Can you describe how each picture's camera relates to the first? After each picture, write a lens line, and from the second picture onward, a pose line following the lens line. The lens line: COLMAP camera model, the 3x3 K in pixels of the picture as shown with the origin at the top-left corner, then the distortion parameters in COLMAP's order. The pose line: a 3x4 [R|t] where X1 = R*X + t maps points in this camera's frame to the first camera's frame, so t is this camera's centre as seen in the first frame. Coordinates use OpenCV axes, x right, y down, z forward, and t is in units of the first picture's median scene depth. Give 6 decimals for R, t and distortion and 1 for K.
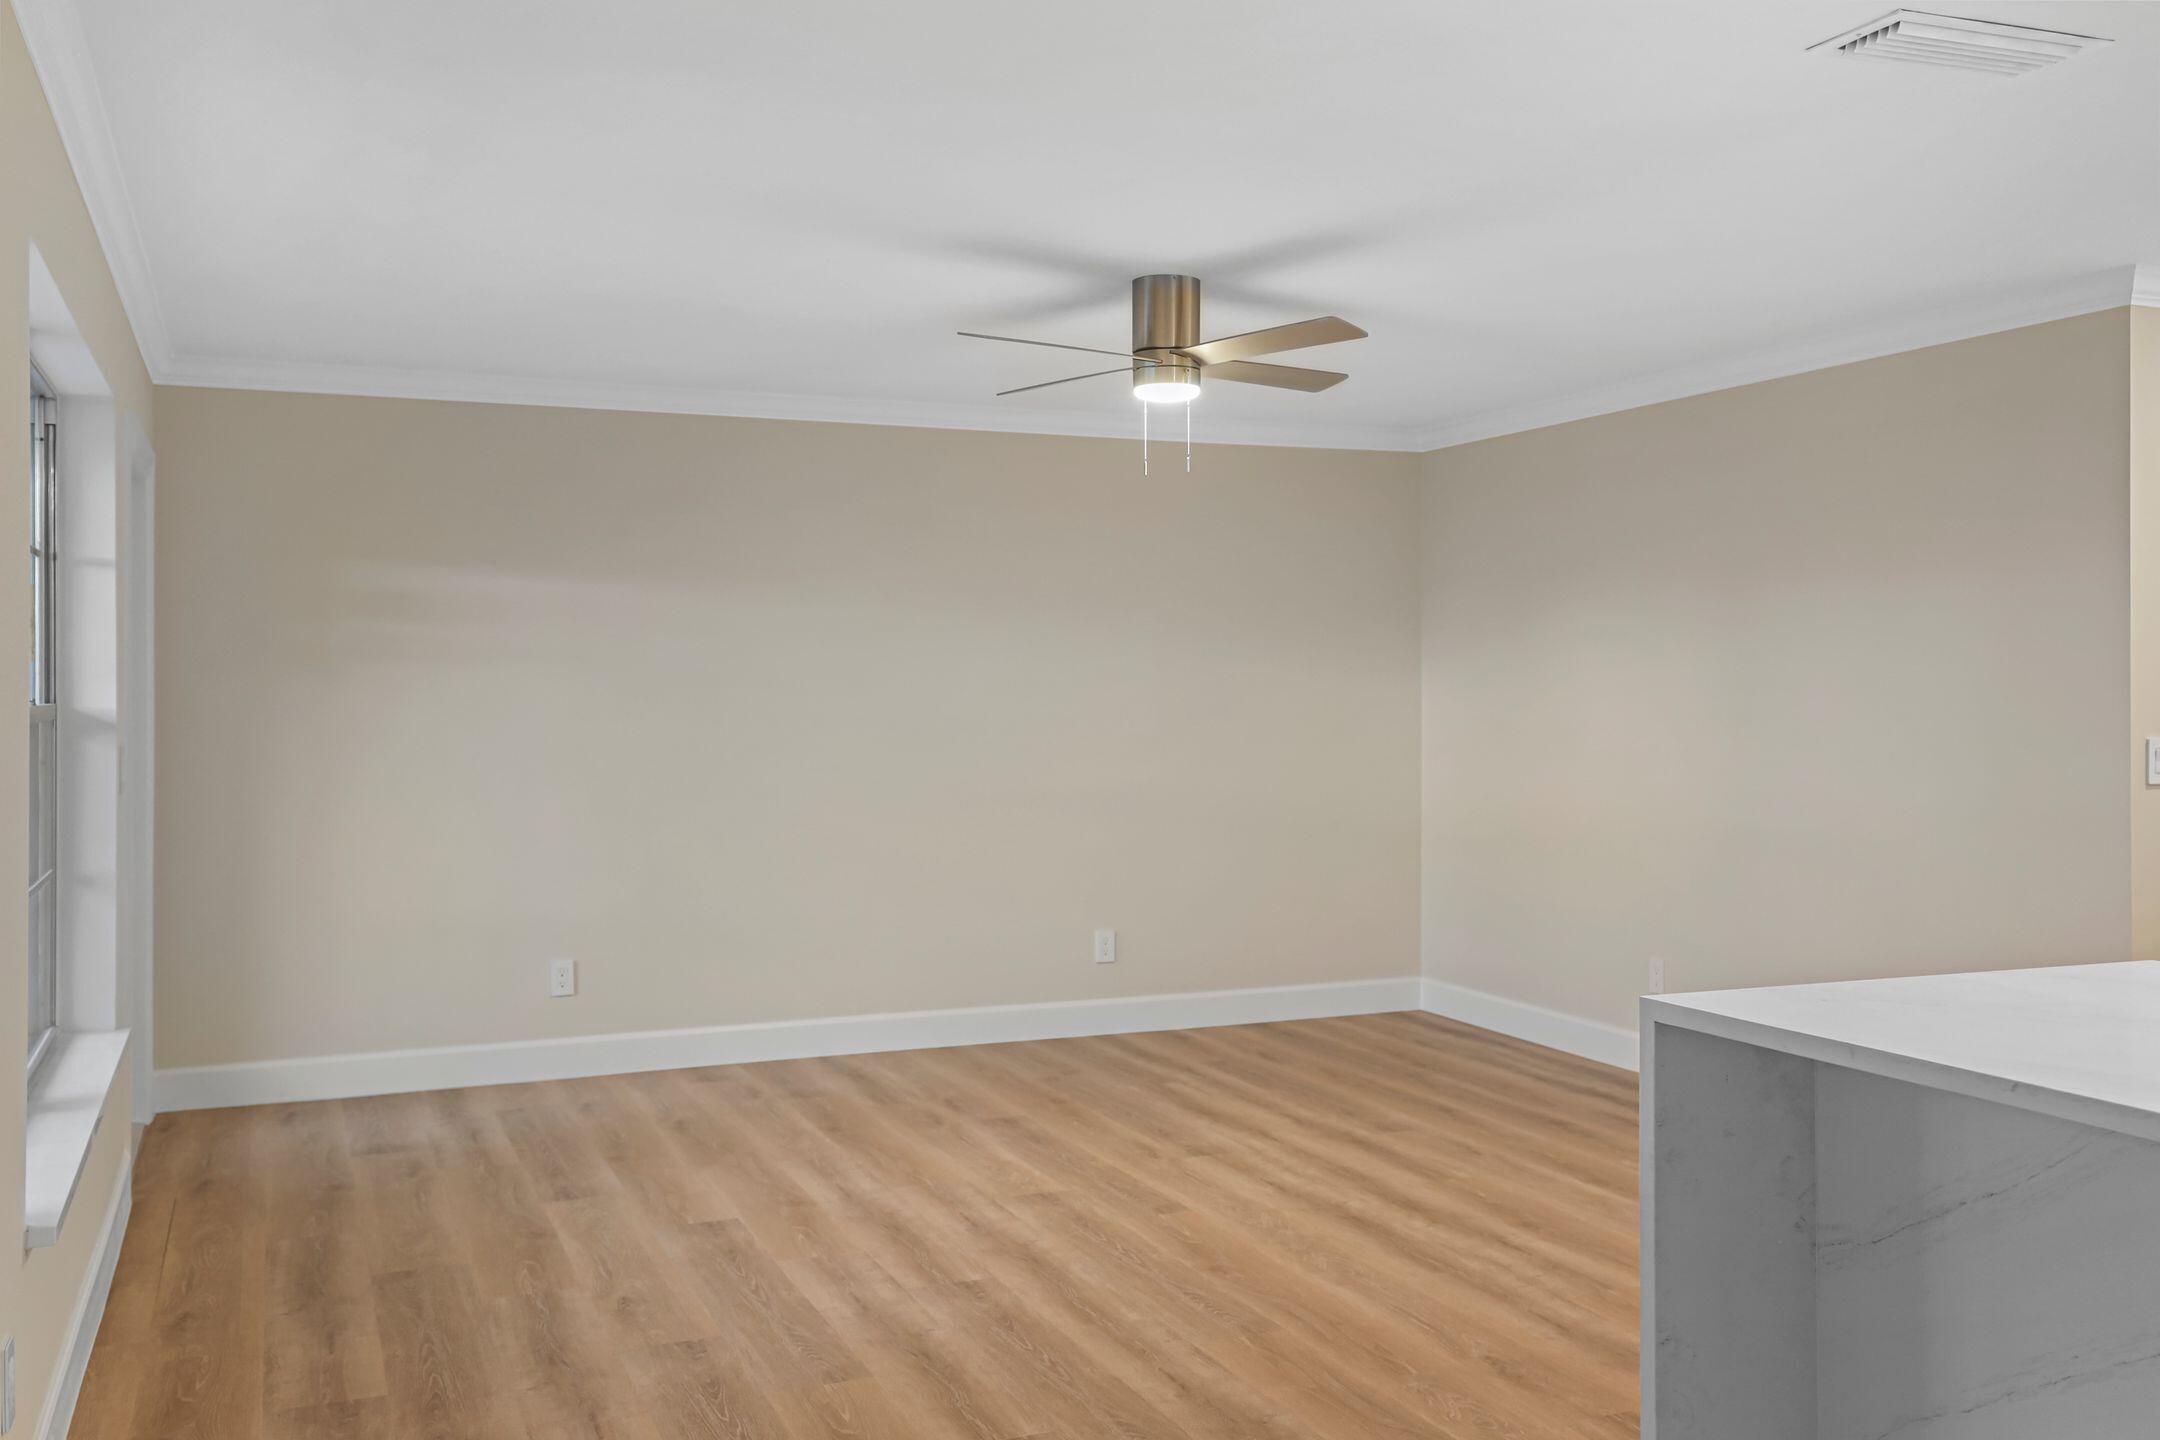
lens RADIAL K [[1911.2, 0, 1070.2], [0, 1911.2, 701.0], [0, 0, 1]] dist [0.015295, 0.010551]
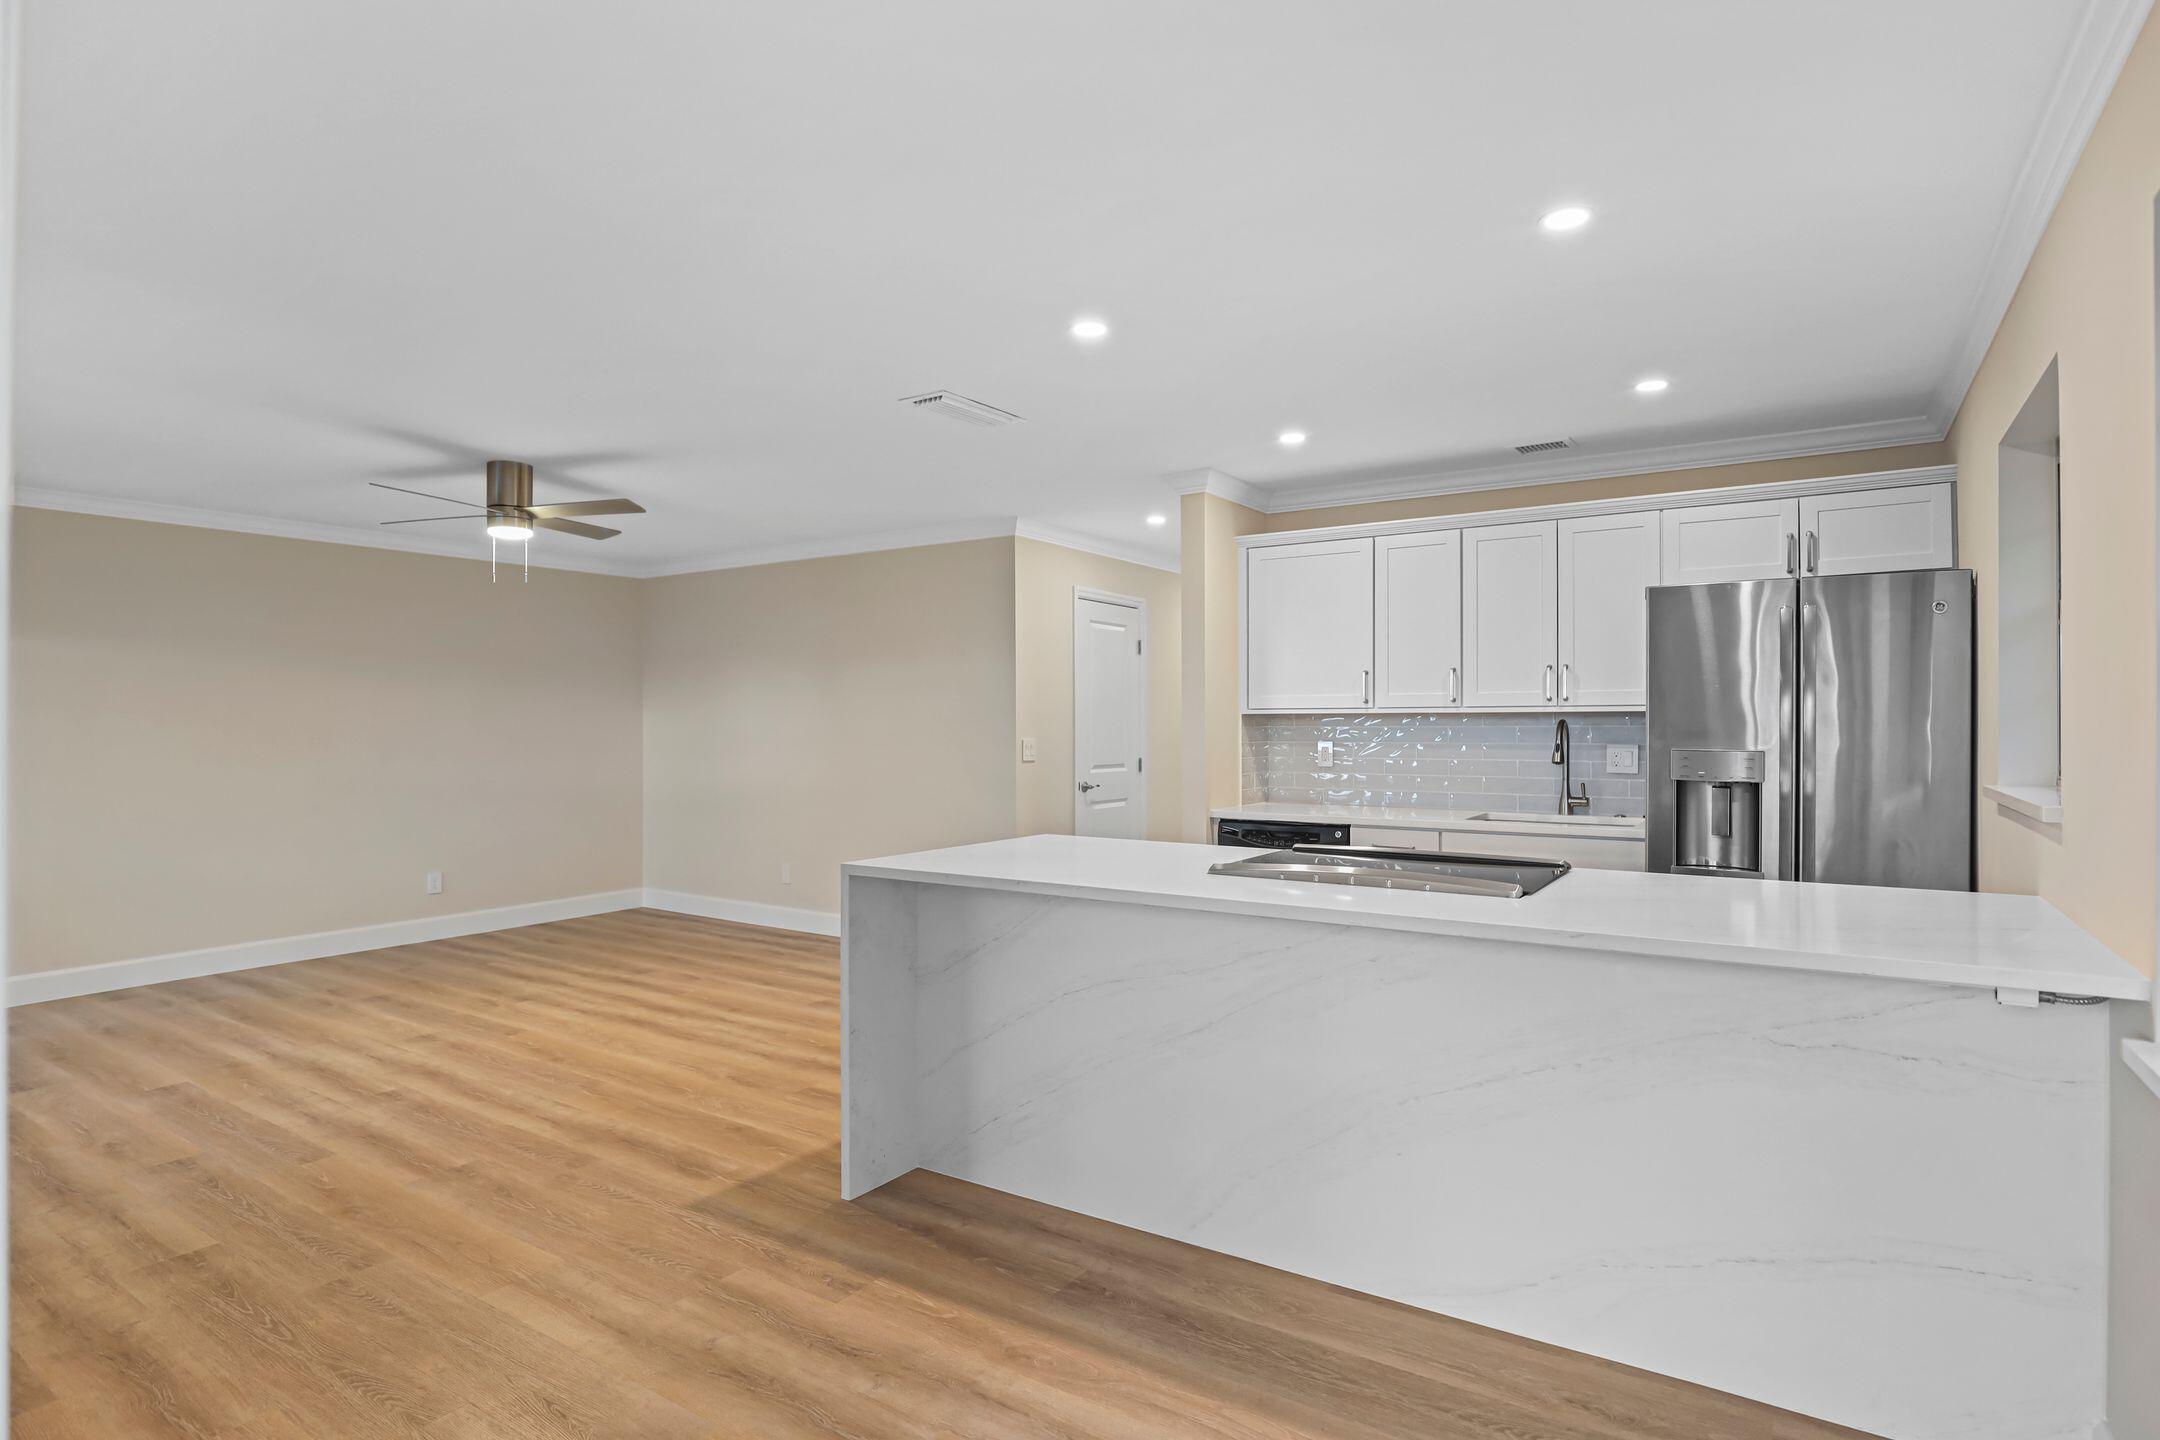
lens RADIAL K [[1120.2, 0, 1079.3], [0, 1120.2, 733.2], [0, 0, 1]] dist [-0.020274, 0.000755]
pose [[0.828986, -0.004351, 0.559252, -0.080174], [0.002703, 0.999989, 0.003772, 0.007355], [-0.559262, -0.001615, 0.828989, -0.060701]]
